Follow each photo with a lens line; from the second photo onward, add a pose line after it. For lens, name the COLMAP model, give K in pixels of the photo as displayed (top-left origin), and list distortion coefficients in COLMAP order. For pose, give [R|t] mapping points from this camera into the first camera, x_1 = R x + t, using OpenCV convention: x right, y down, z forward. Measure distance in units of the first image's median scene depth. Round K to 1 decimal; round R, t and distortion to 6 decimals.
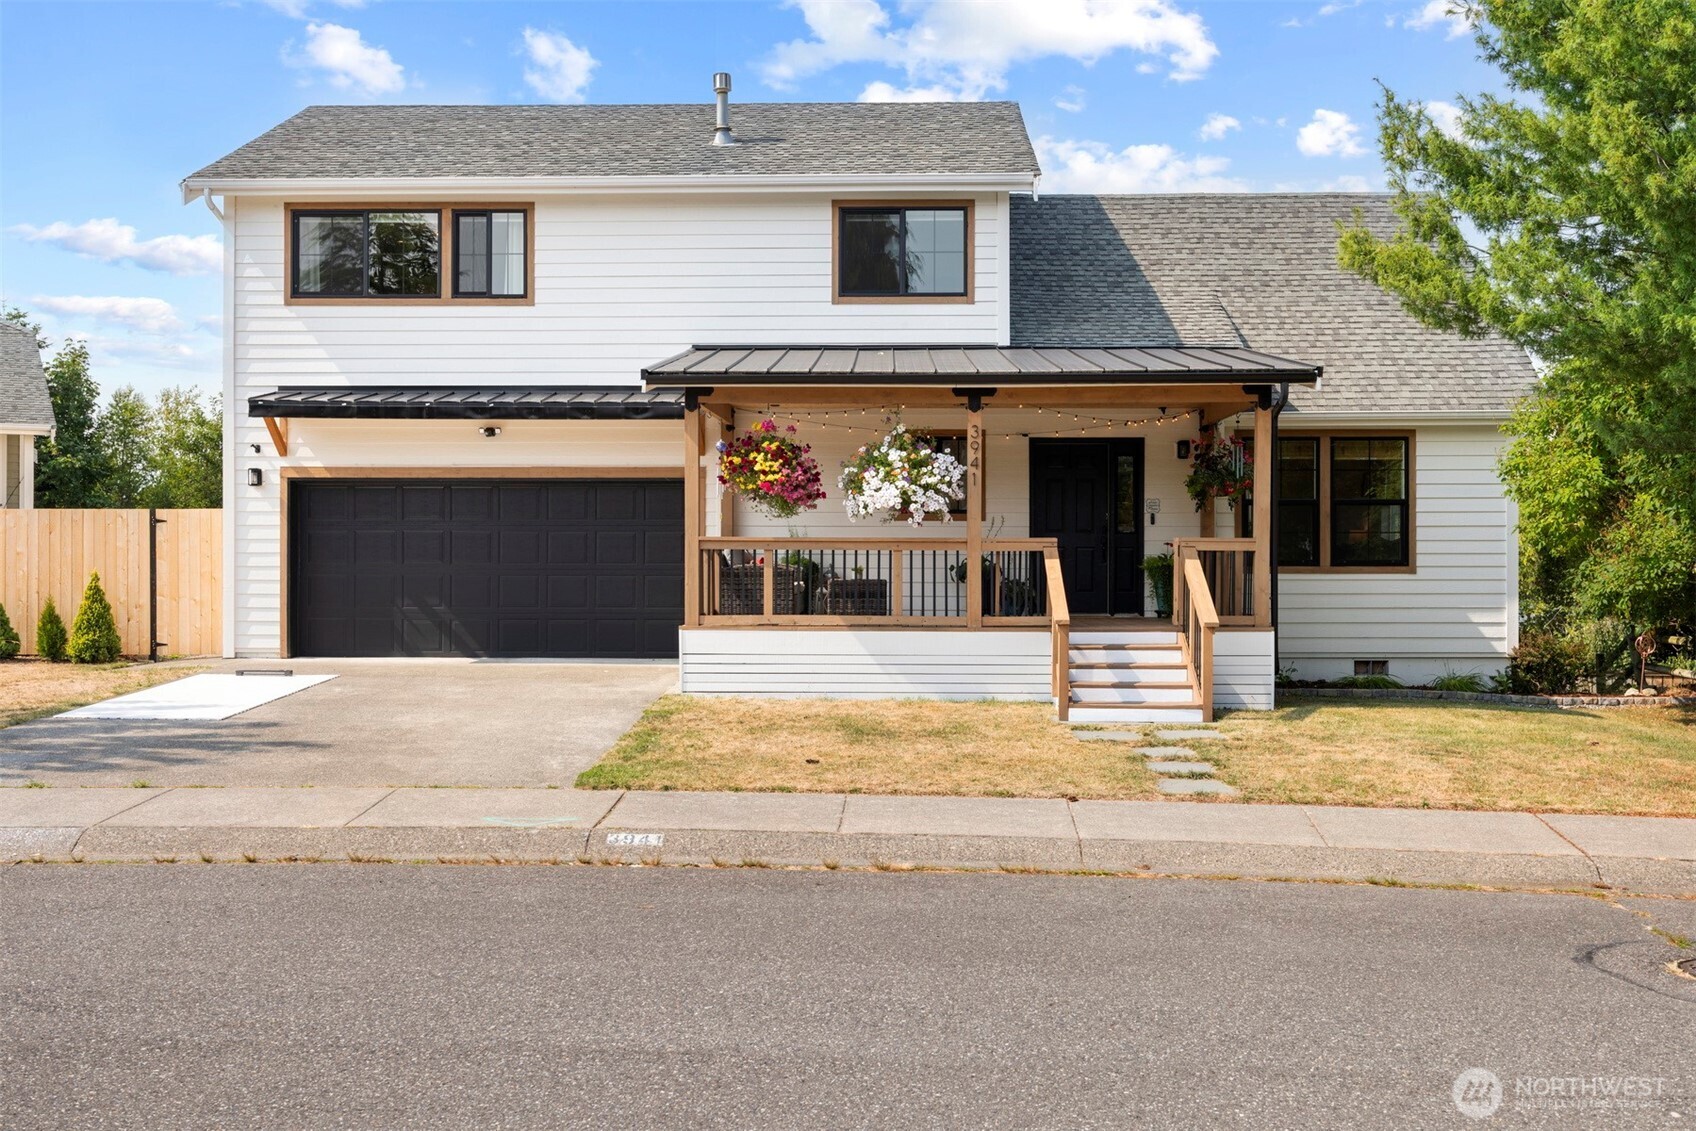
lens RADIAL K [[1686.9, 0, 848.0], [0, 1686.9, 565.5], [0, 0, 1]] dist [0.001046, 0.000782]
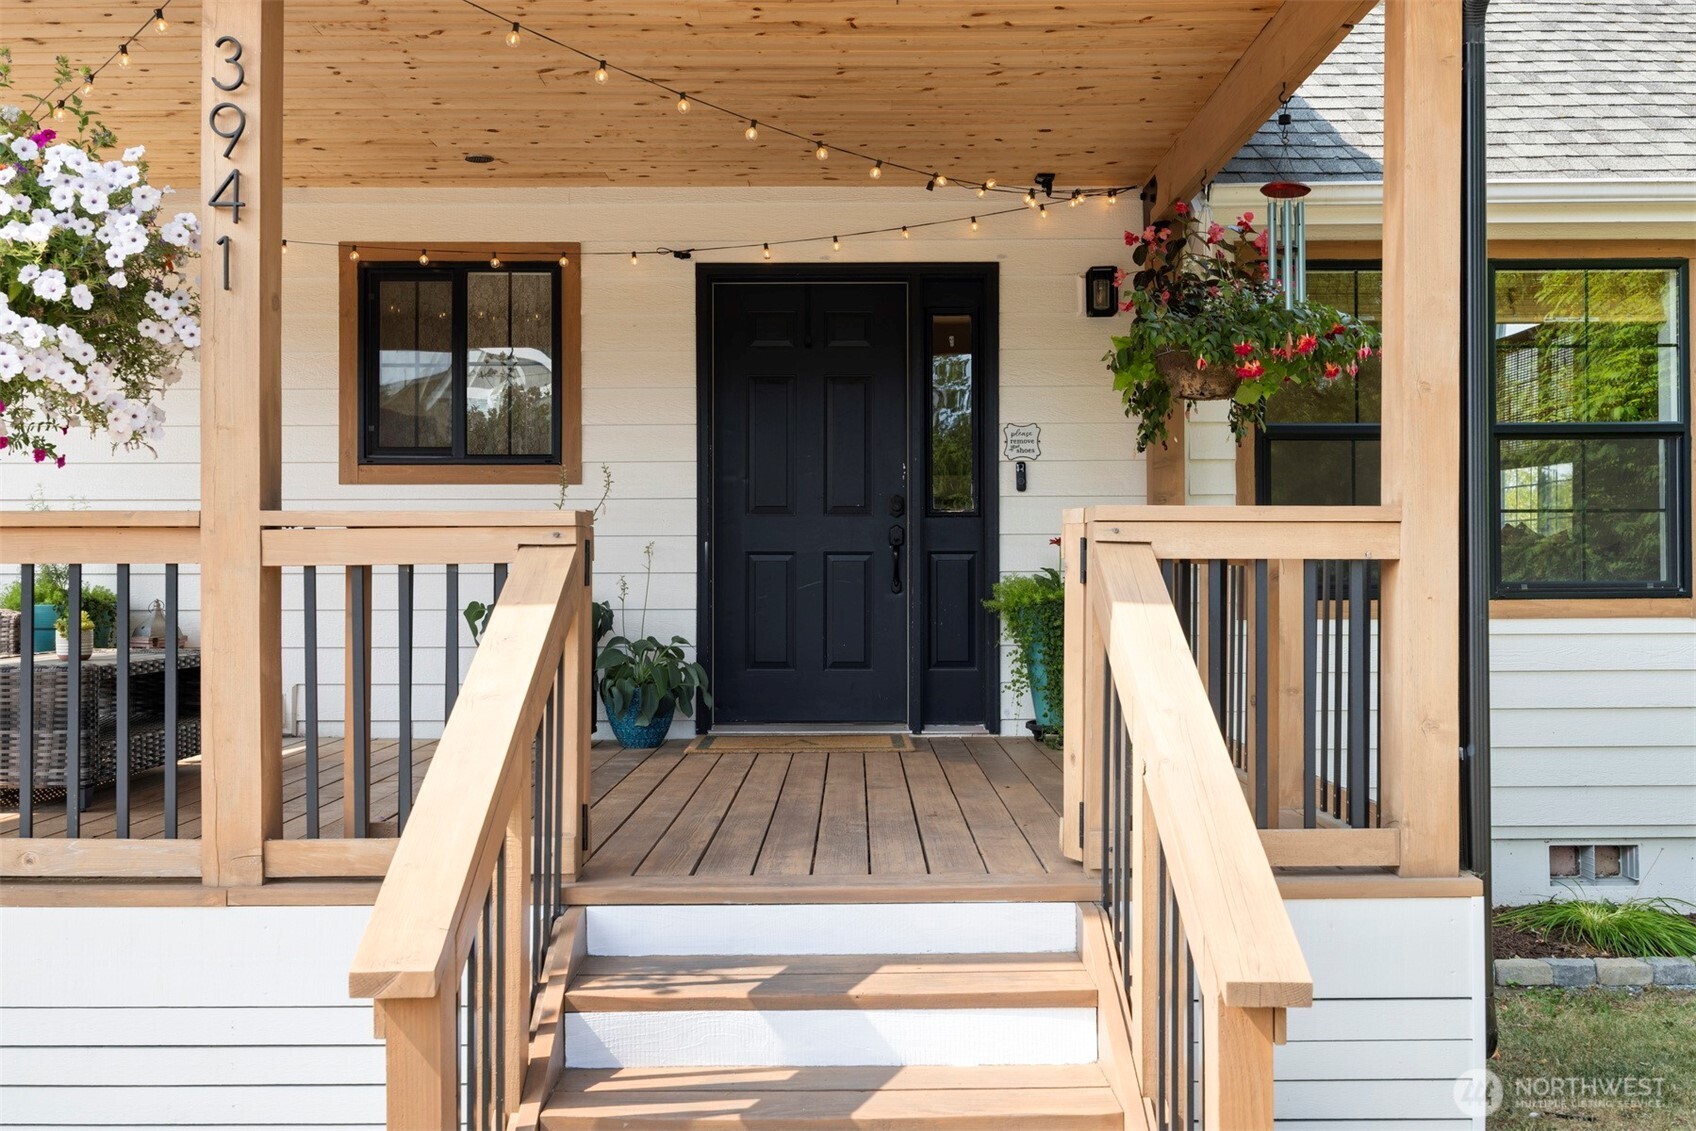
lens RADIAL K [[1486.1, 0, 848.0], [0, 1486.1, 565.5], [0, 0, 1]] dist [-0.000637, -0.001543]
pose [[0.999655, -0.005417, 0.025716, 0.133937], [0.005630, 0.999951, -0.008187, -0.005262], [-0.025670, 0.008329, 0.999636, 0.672479]]
